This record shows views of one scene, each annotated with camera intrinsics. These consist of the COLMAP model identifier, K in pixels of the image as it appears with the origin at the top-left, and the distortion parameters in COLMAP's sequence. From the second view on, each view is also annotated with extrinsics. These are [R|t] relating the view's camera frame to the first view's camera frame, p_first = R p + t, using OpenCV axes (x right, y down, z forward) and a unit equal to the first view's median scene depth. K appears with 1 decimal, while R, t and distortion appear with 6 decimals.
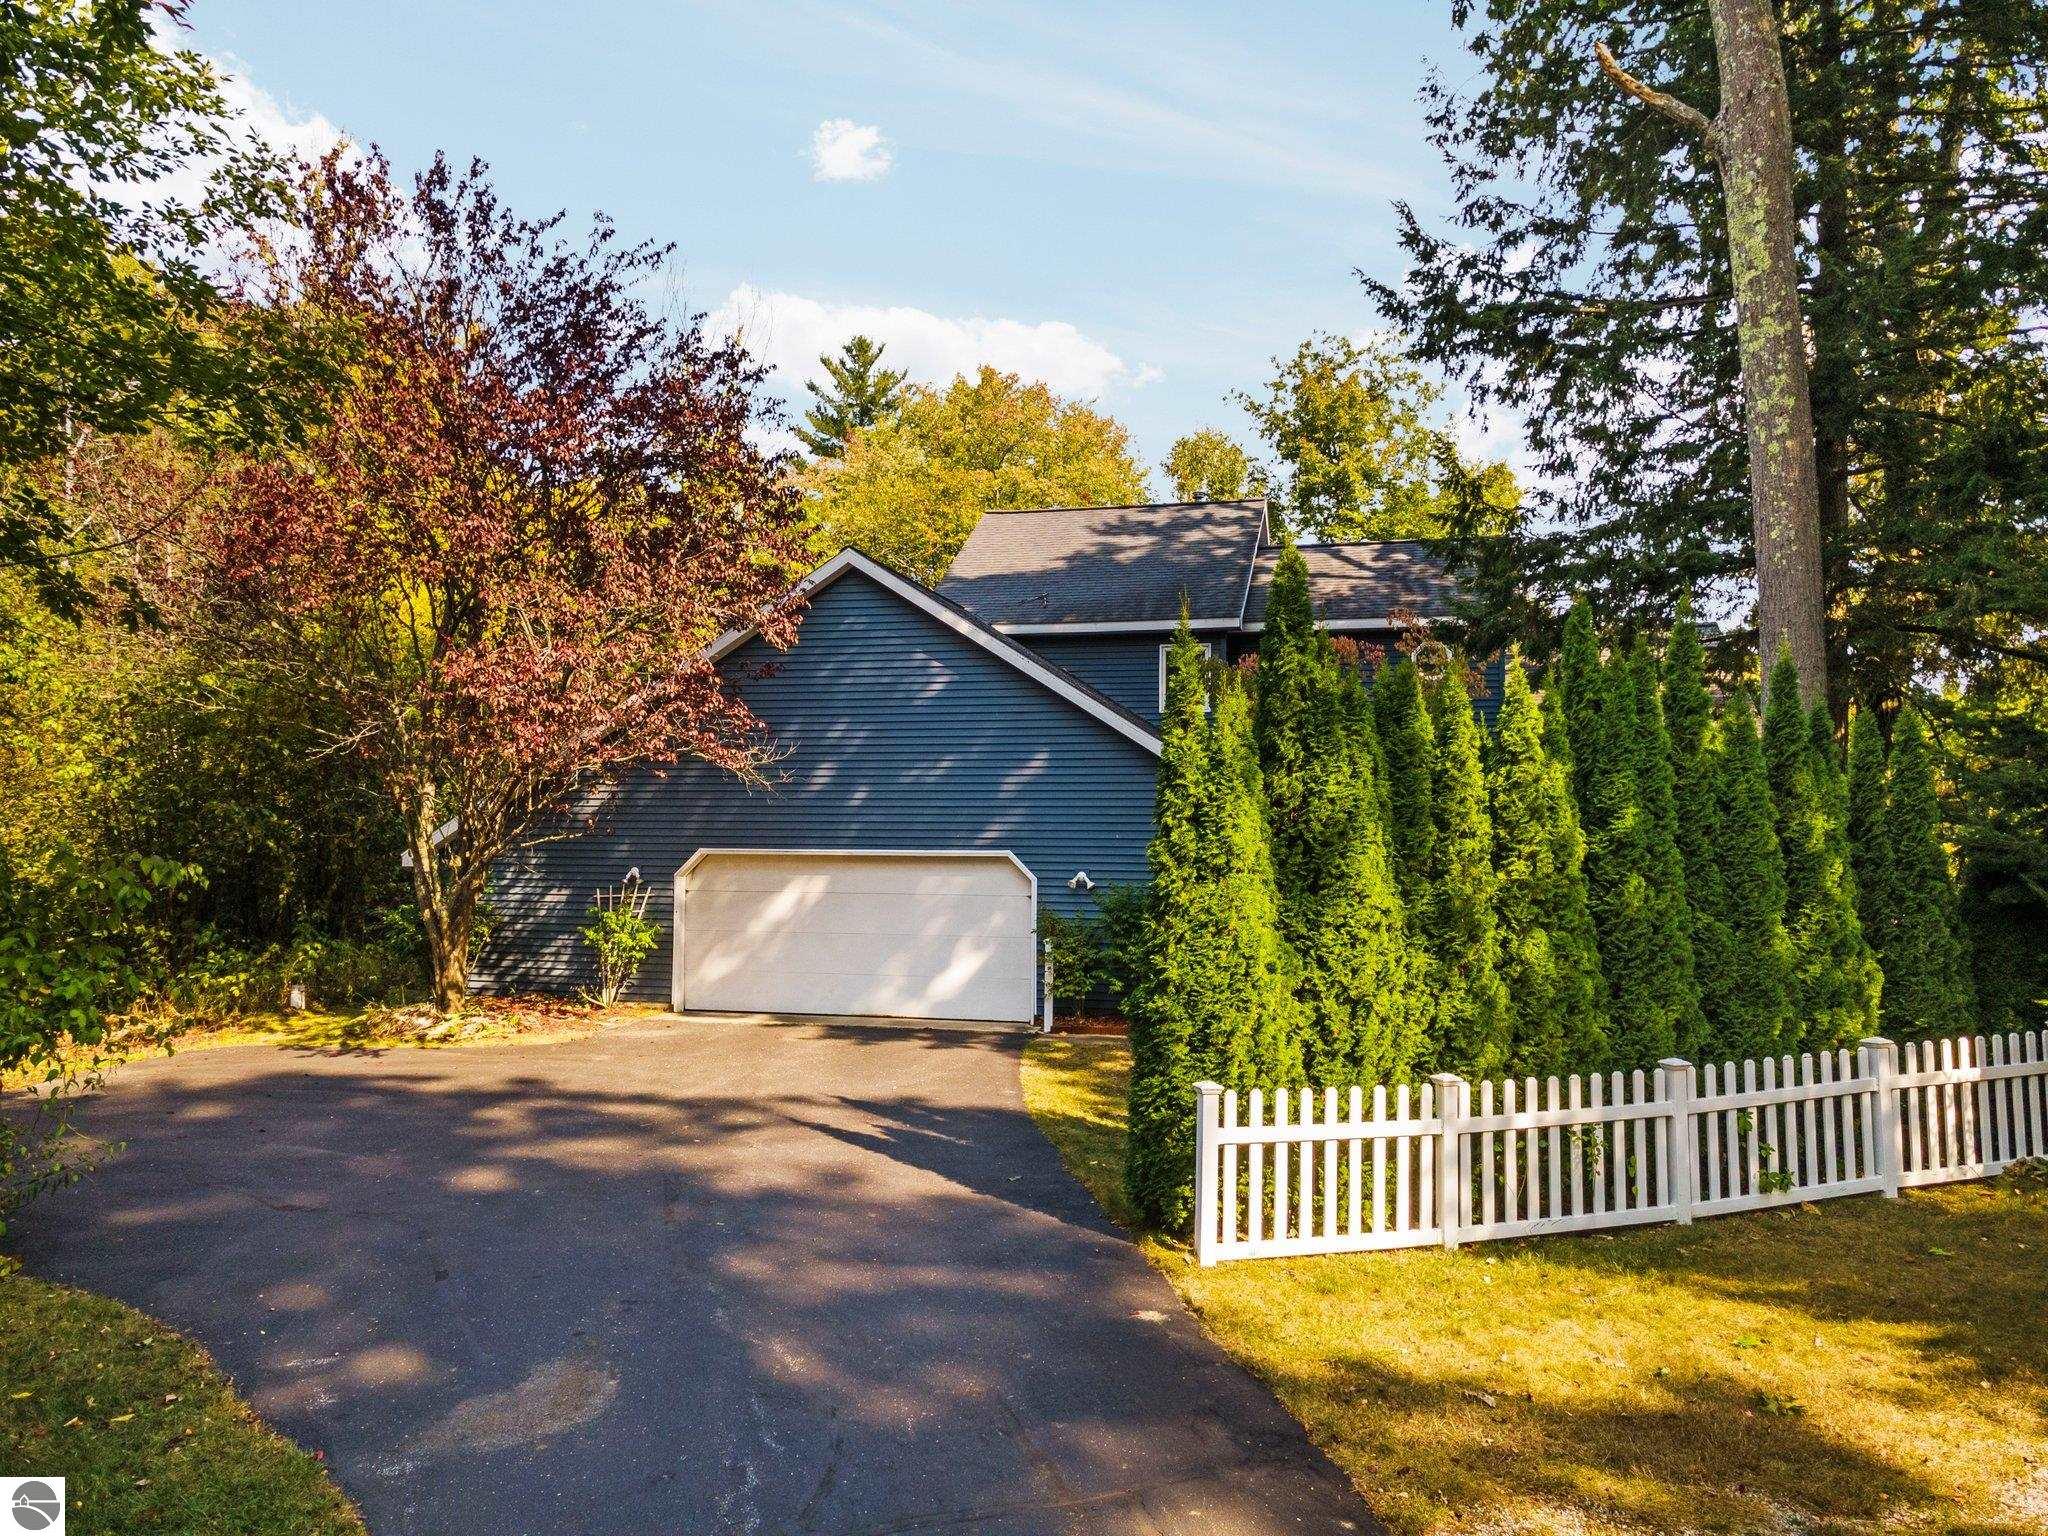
lens RADIAL K [[1430.9, 0, 992.1], [0, 1430.9, 769.8], [0, 0, 1]] dist [0.038304, -0.004125]
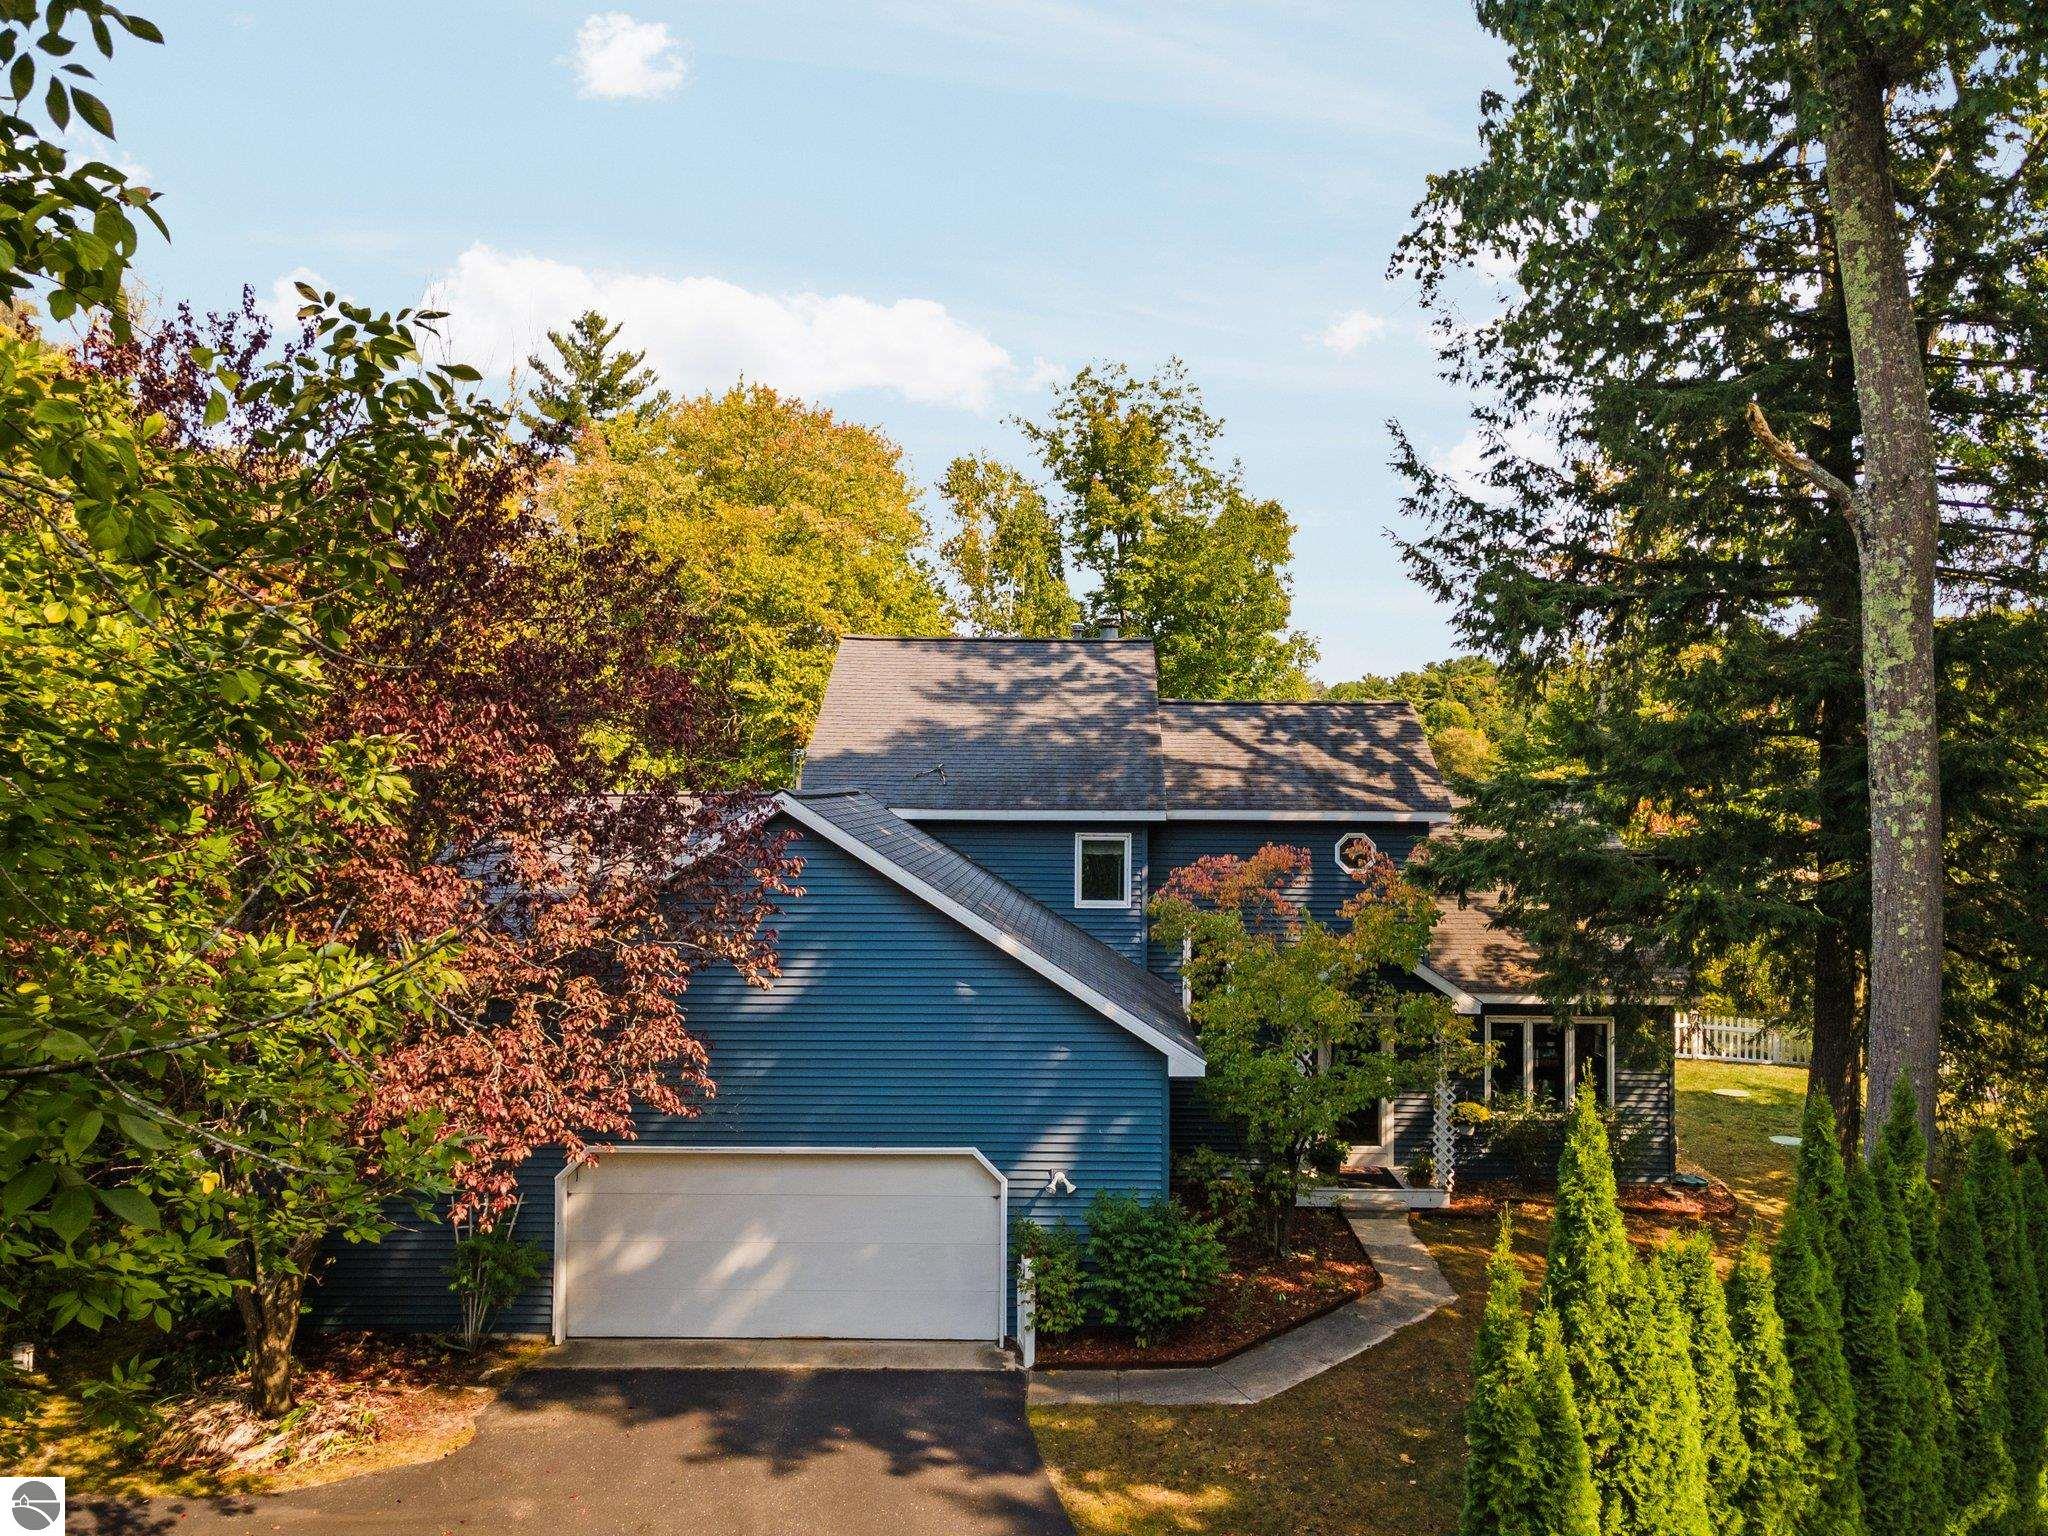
lens RADIAL K [[1473.2, 0, 1033.8], [0, 1473.2, 761.0], [0, 0, 1]] dist [0.054682, -0.000985]
pose [[0.973674, 0.003834, 0.227912, -0.152360], [-0.008742, 0.999751, 0.020530, -0.188506], [-0.227776, -0.021982, 0.973465, 0.117758]]
